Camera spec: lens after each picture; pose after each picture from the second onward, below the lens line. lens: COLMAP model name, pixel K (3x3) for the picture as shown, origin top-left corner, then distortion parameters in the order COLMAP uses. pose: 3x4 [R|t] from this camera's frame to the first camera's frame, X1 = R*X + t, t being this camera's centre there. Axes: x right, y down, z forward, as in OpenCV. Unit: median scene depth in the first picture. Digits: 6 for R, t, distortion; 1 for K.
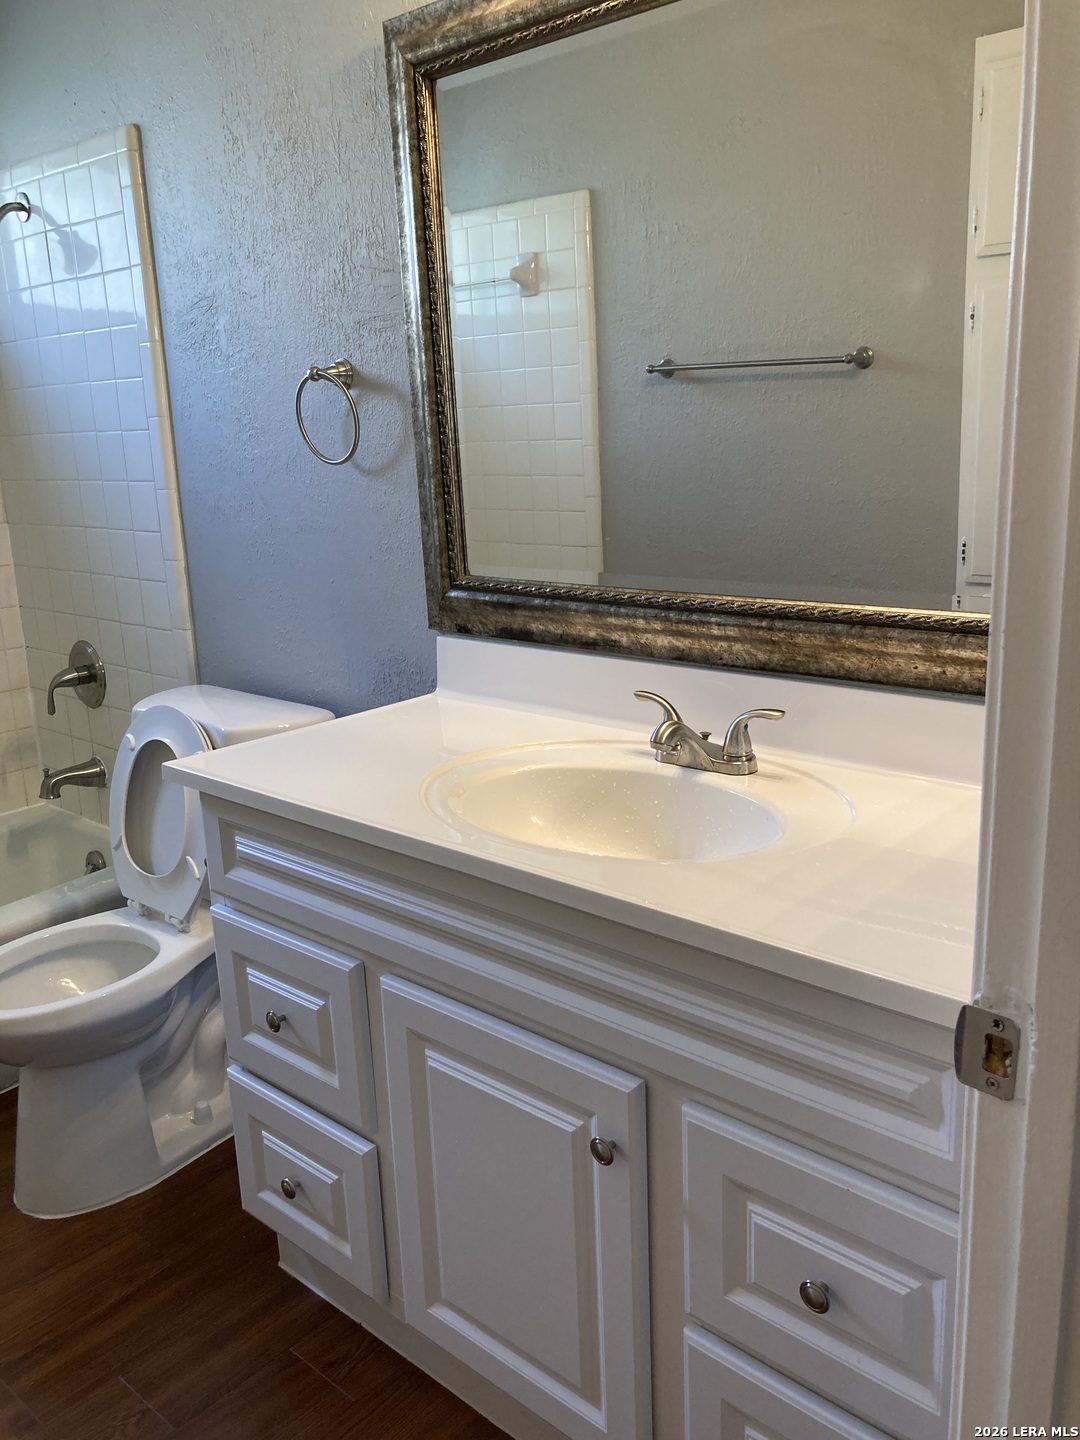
lens RADIAL K [[1175.7, 0, 542.4], [0, 1175.7, 726.0], [0, 0, 1]] dist [0.026853, -0.021081]
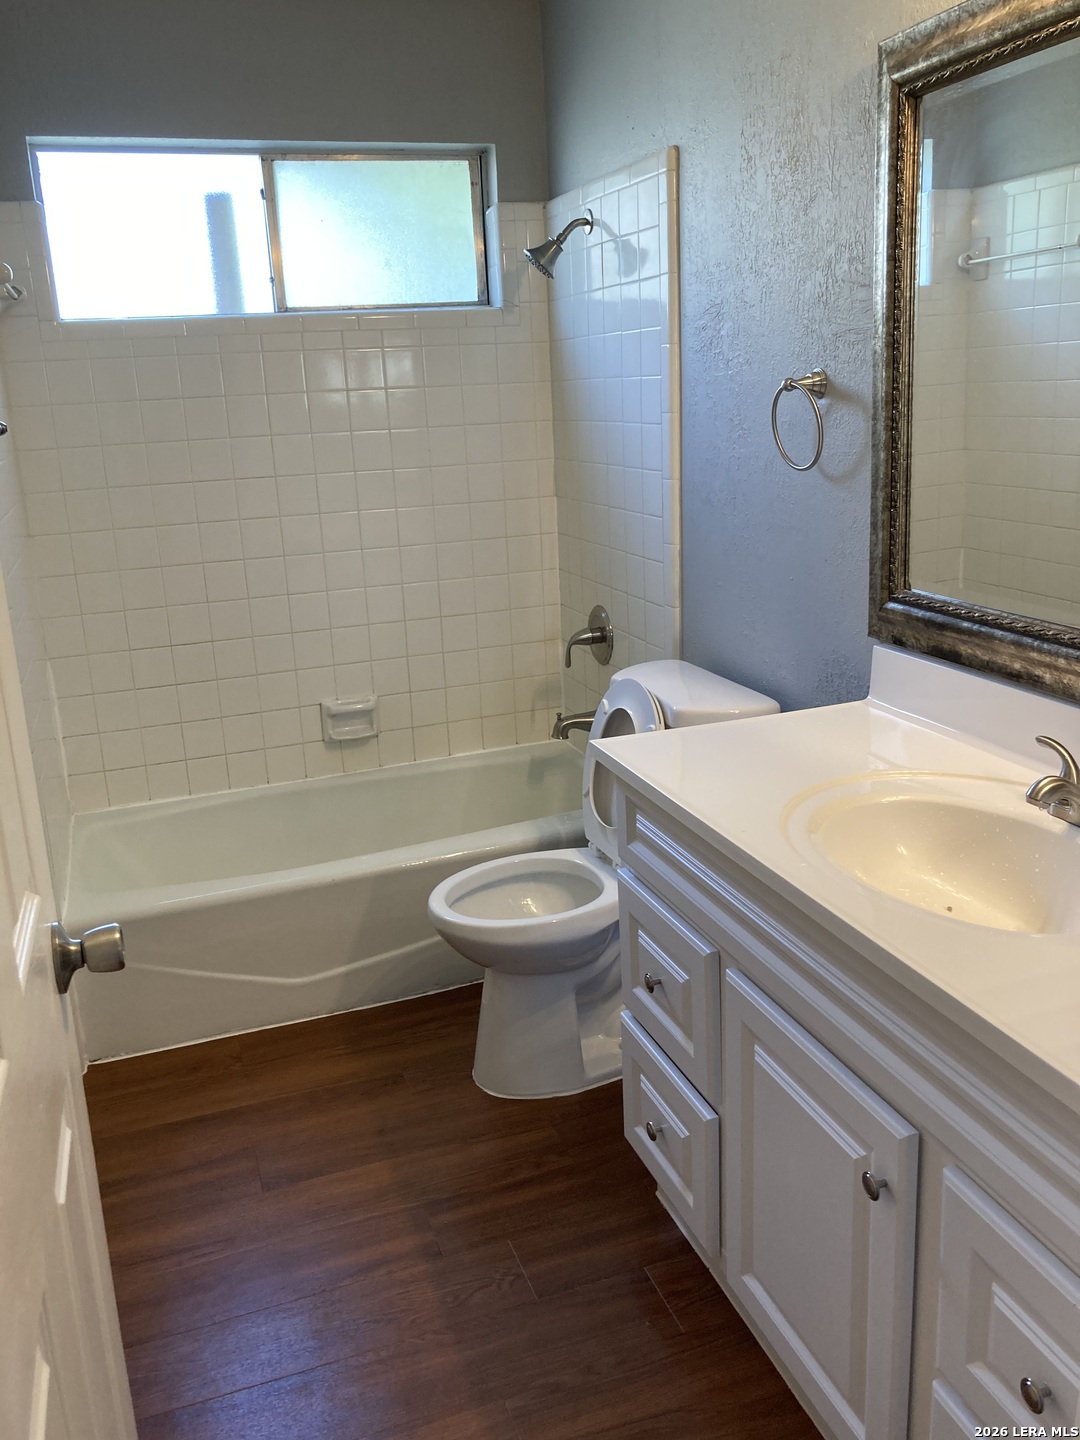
lens RADIAL K [[1175.7, 0, 543.3], [0, 1175.7, 715.6], [0, 0, 1]] dist [0.026853, -0.021081]
pose [[0.878155, 0.127953, -0.460947, 0.140878], [-0.108177, 0.991720, 0.069200, -0.057862], [0.465985, -0.010904, 0.884725, -0.032219]]
